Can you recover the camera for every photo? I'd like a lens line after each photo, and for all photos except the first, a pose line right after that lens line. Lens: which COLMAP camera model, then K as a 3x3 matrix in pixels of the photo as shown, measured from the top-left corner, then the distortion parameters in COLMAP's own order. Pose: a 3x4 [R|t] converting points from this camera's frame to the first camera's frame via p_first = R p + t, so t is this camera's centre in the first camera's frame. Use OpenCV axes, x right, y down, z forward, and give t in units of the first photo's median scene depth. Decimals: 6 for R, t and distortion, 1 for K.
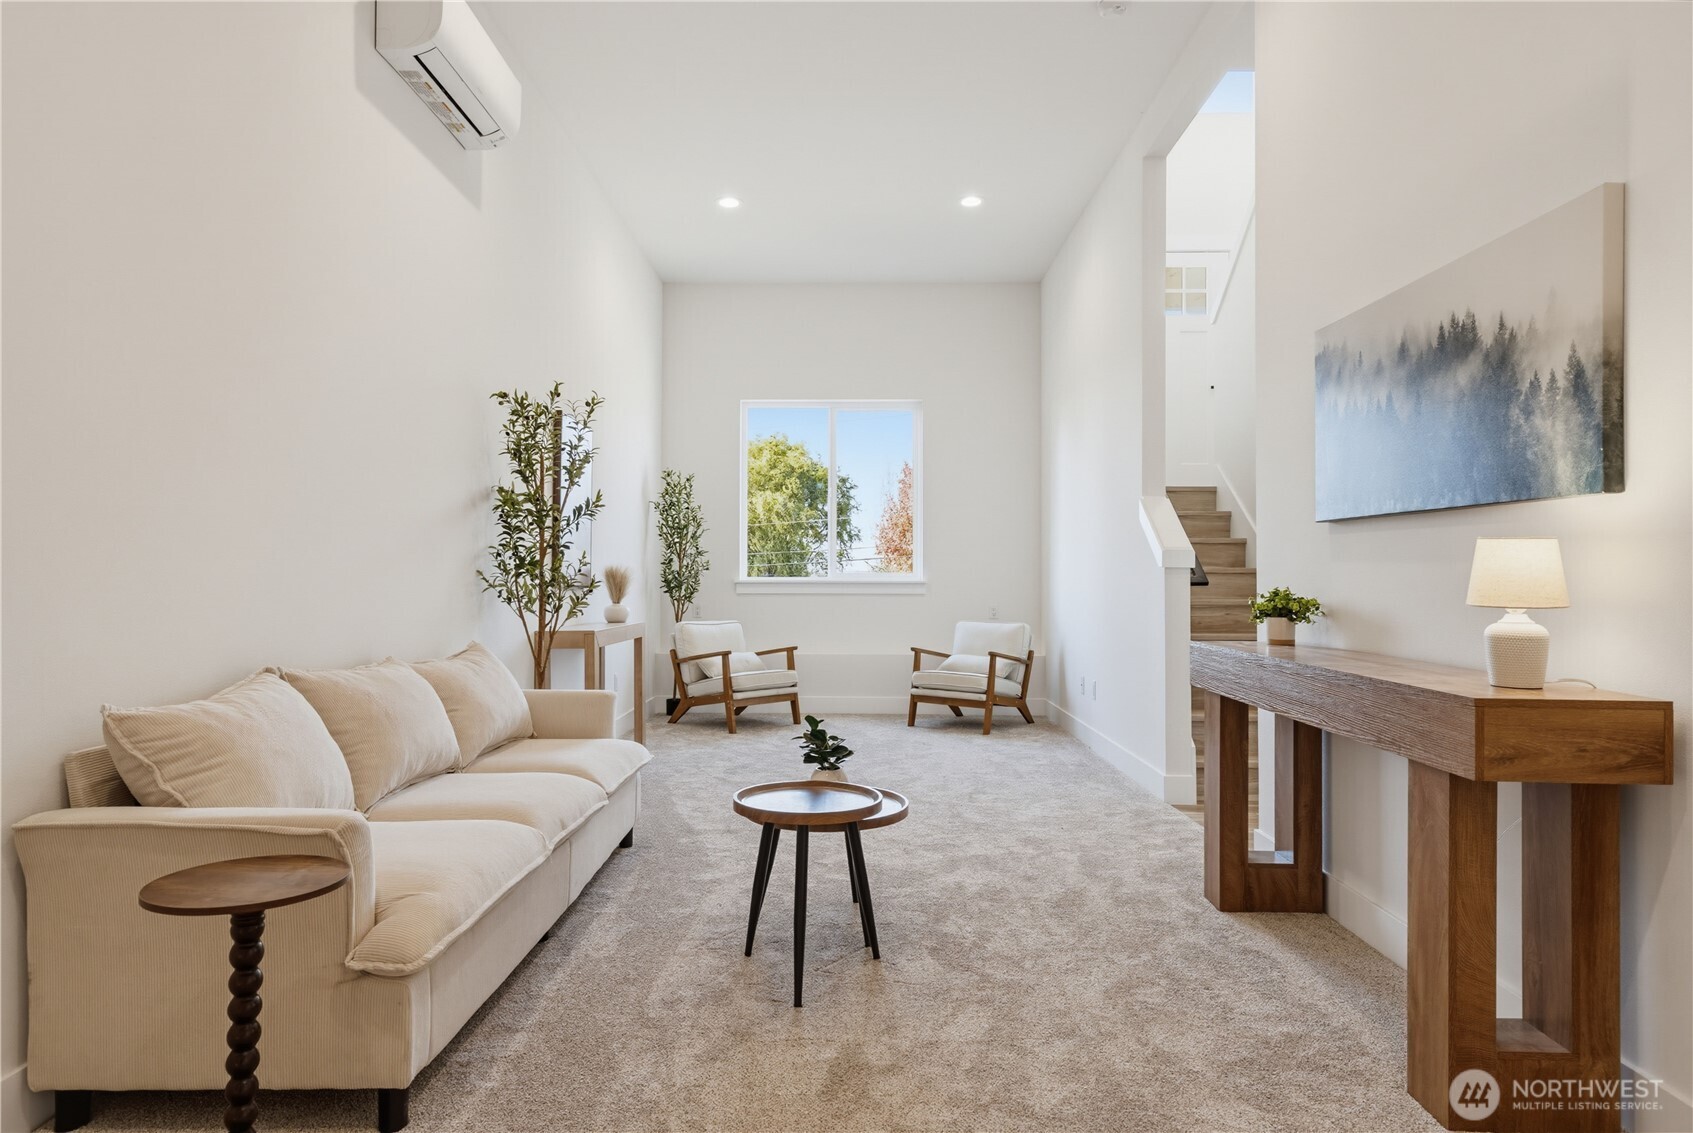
lens RADIAL K [[997.0, 0, 845.5], [0, 997.0, 569.8], [0, 0, 1]] dist [0.006007, -0.000653]
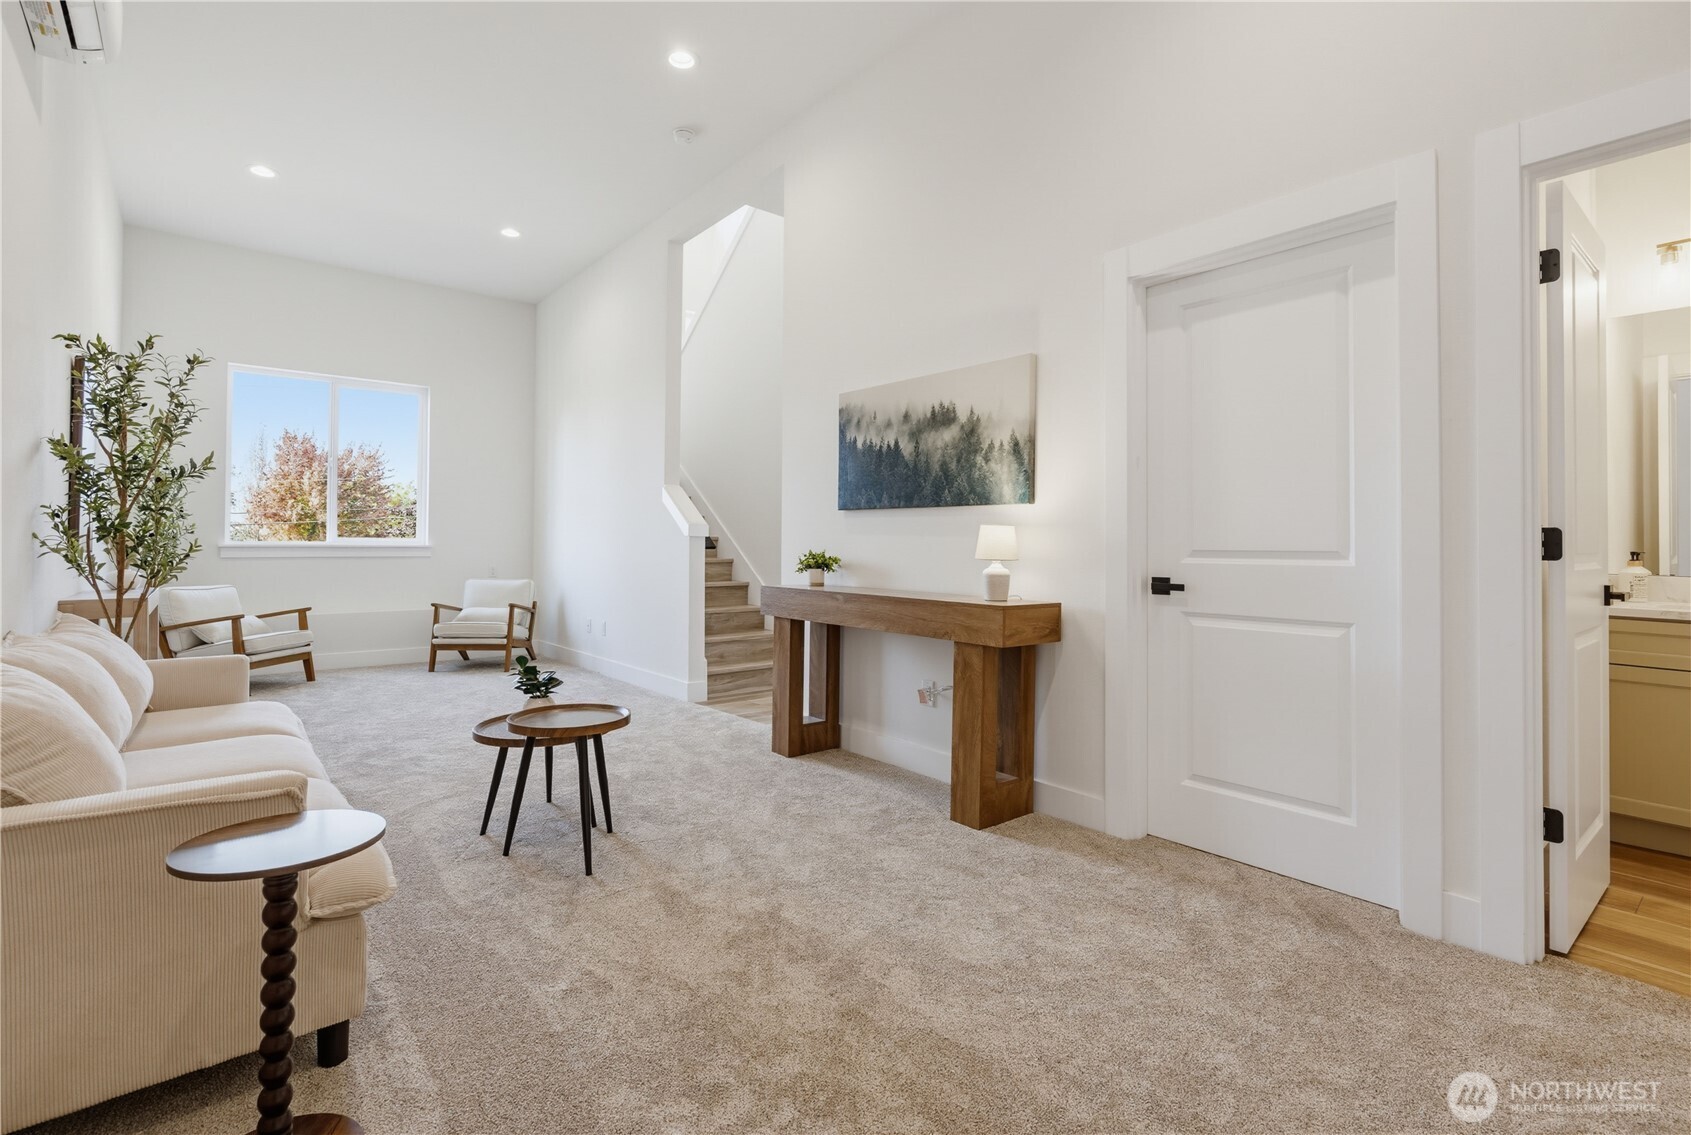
lens RADIAL K [[773.8, 0, 862.7], [0, 773.8, 538.8], [0, 0, 1]] dist [0.000123, 0.000206]
pose [[0.759563, 0.007405, 0.650392, -0.354918], [-0.009173, 0.999958, -0.000672, -0.000386], [-0.650369, -0.005456, 0.759599, 0.008573]]
